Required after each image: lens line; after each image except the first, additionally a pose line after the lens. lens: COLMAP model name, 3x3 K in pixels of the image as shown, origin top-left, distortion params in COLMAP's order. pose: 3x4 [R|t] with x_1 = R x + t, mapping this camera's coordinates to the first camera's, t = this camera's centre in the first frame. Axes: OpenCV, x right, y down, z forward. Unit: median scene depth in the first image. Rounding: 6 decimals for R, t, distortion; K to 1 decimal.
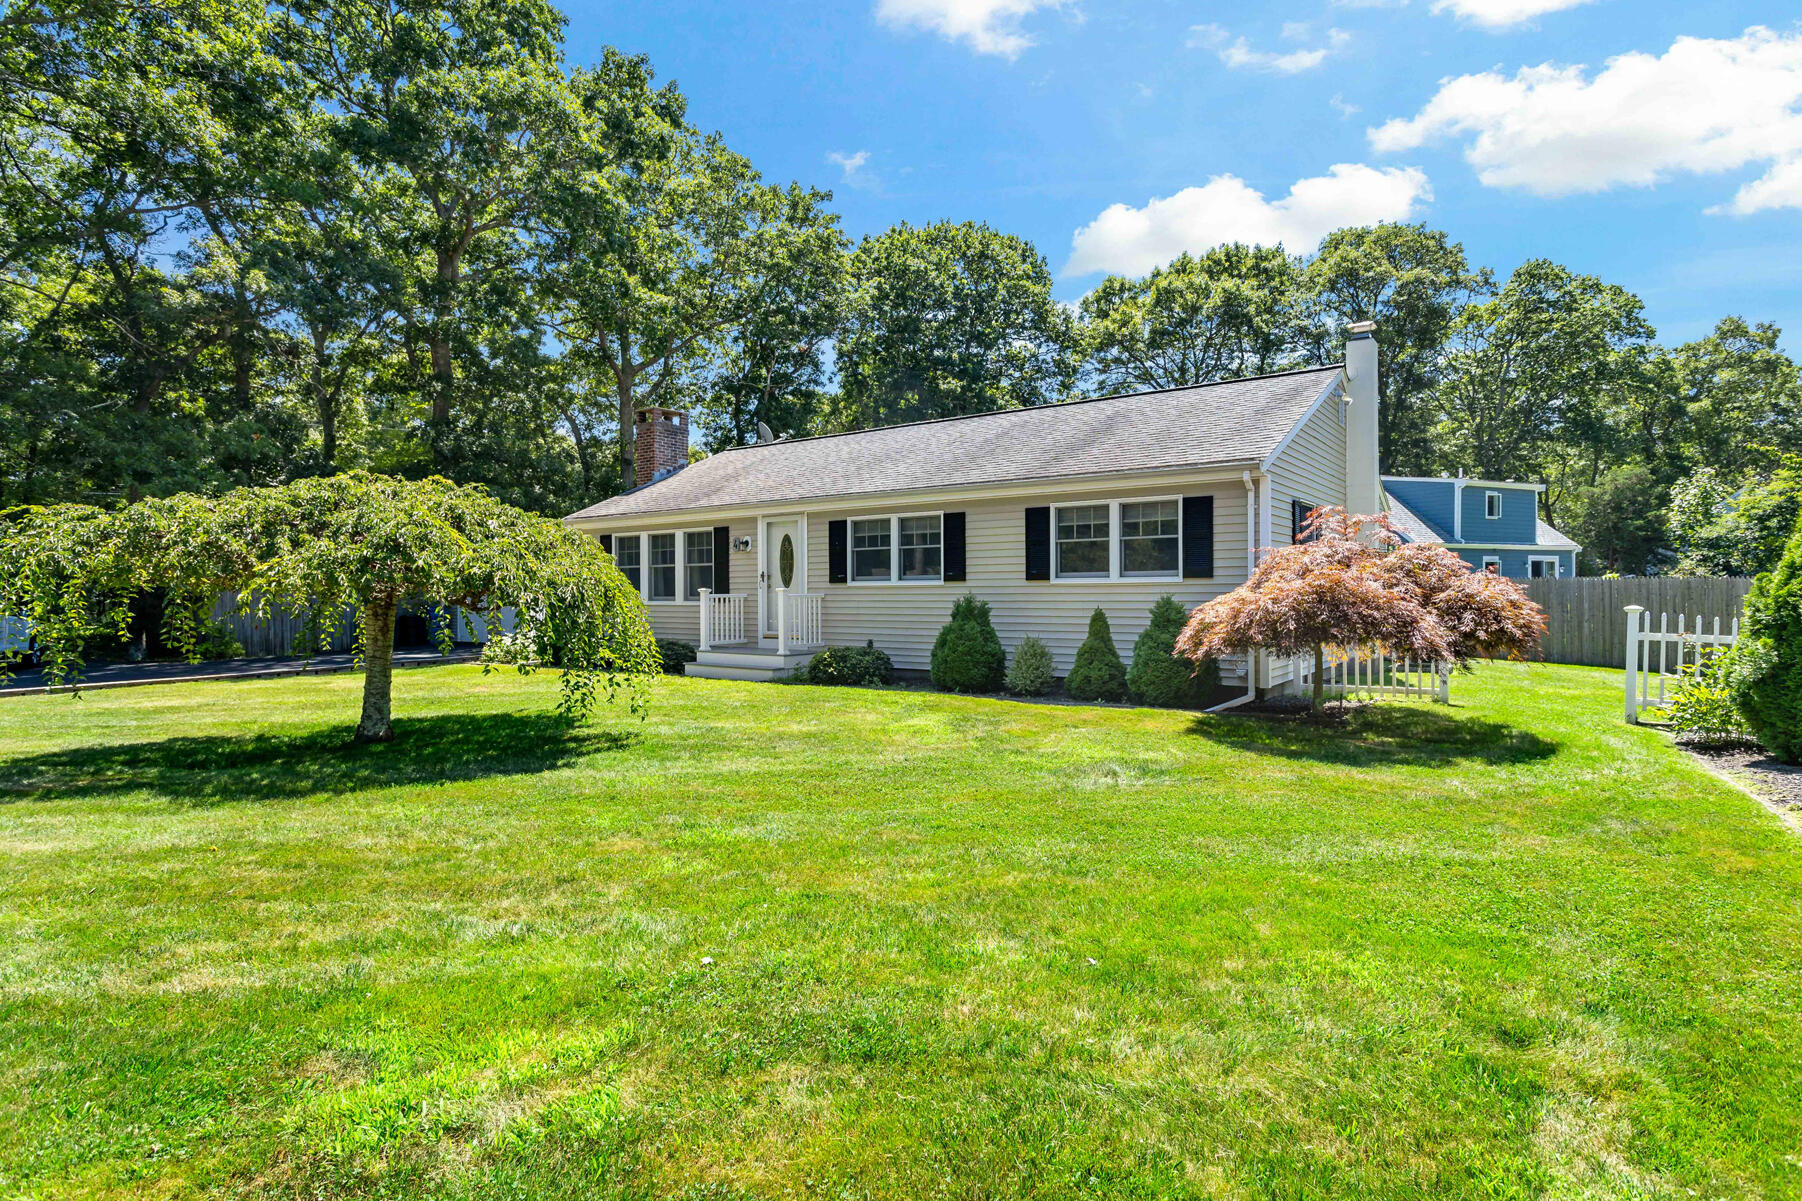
lens RADIAL K [[900.0, 0, 895.4], [0, 900.0, 596.5], [0, 0, 1]] dist [-0.004537, 0.001211]
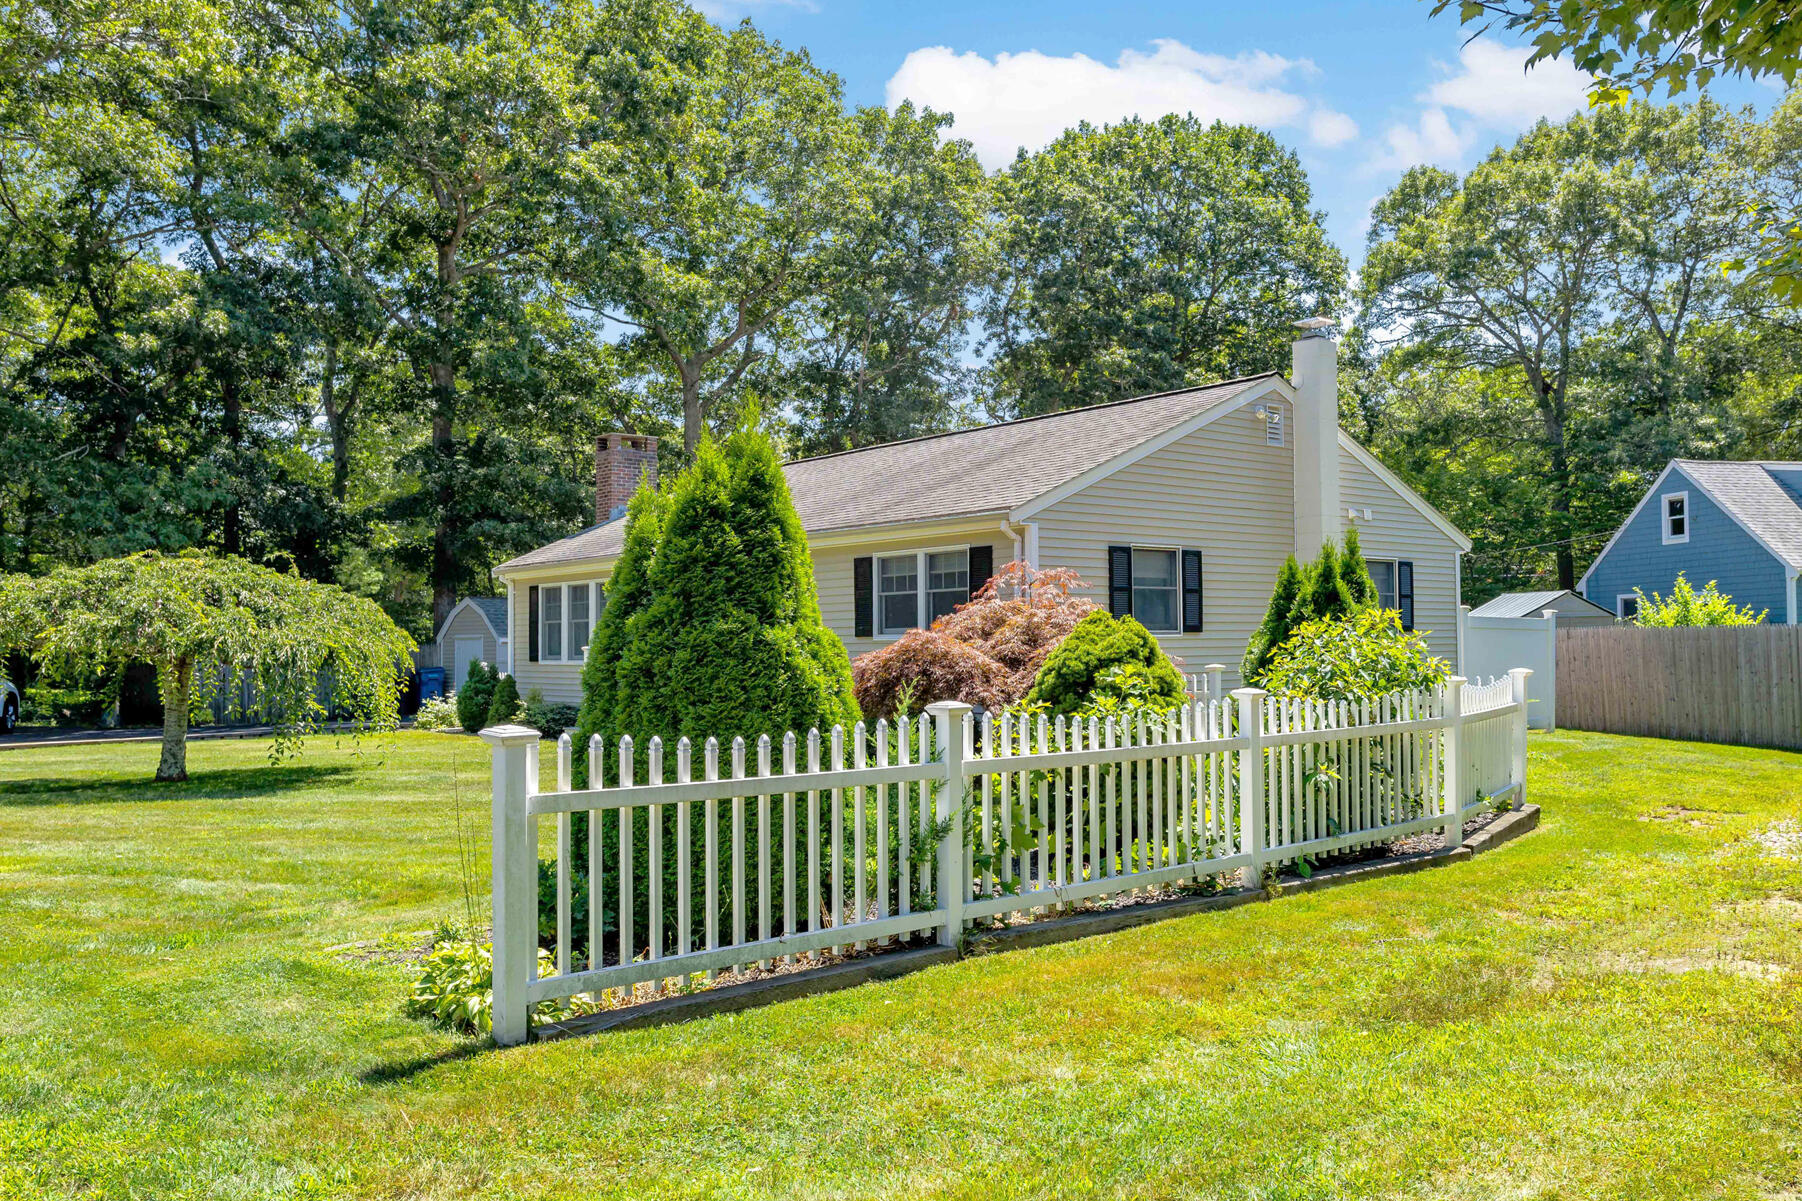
lens RADIAL K [[1386.2, 0, 899.4], [0, 1386.2, 603.9], [0, 0, 1]] dist [0.012553, 0.001043]
pose [[0.971401, -0.011043, -0.237189, 0.258818], [0.002736, 0.999372, -0.035325, -0.000586], [0.237430, 0.033666, 0.970821, -0.176986]]
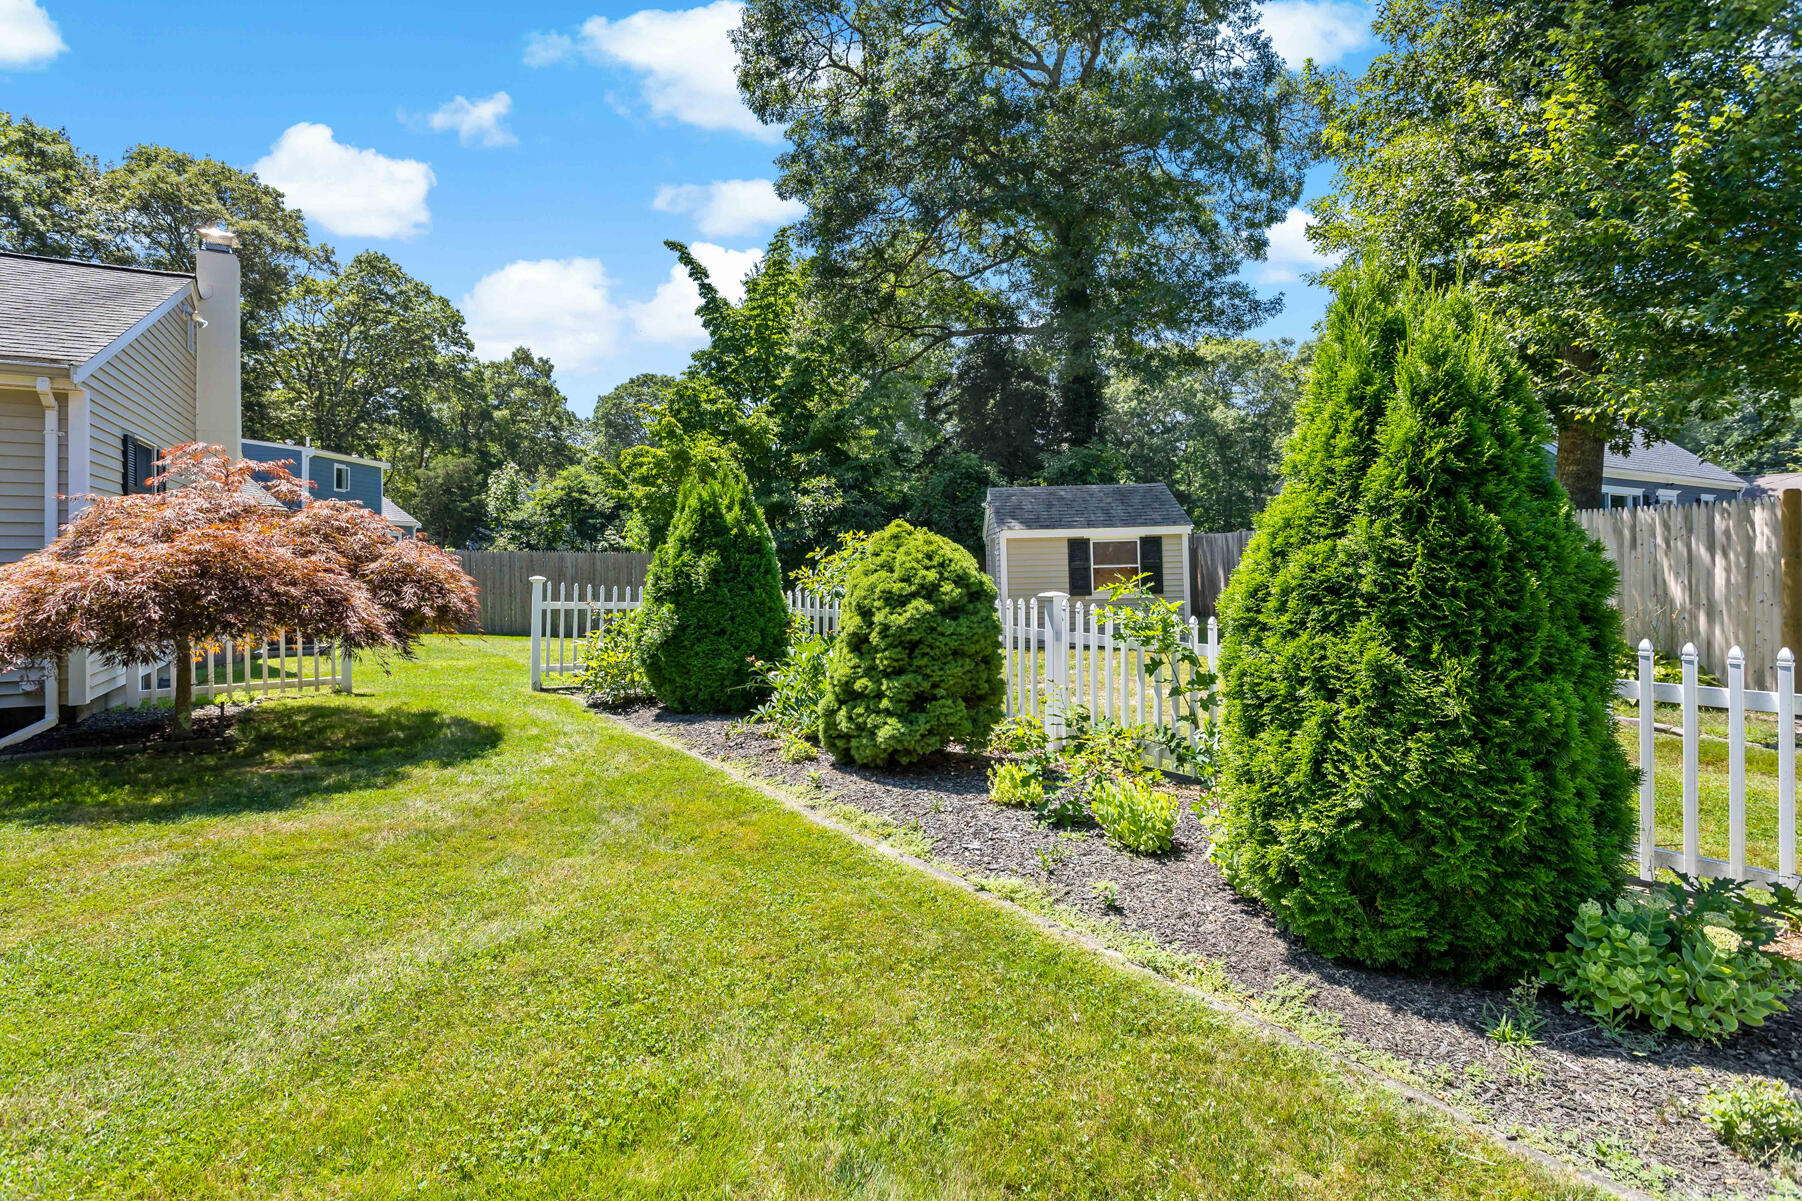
lens RADIAL K [[855.7, 0, 888.0], [0, 855.7, 556.9], [0, 0, 1]] dist [0.000562, 0.001403]
pose [[0.384082, 0.010119, 0.923243, 0.020669], [0.003544, 0.999916, -0.012434, 0.000602], [-0.923292, 0.008048, 0.384015, 0.078547]]
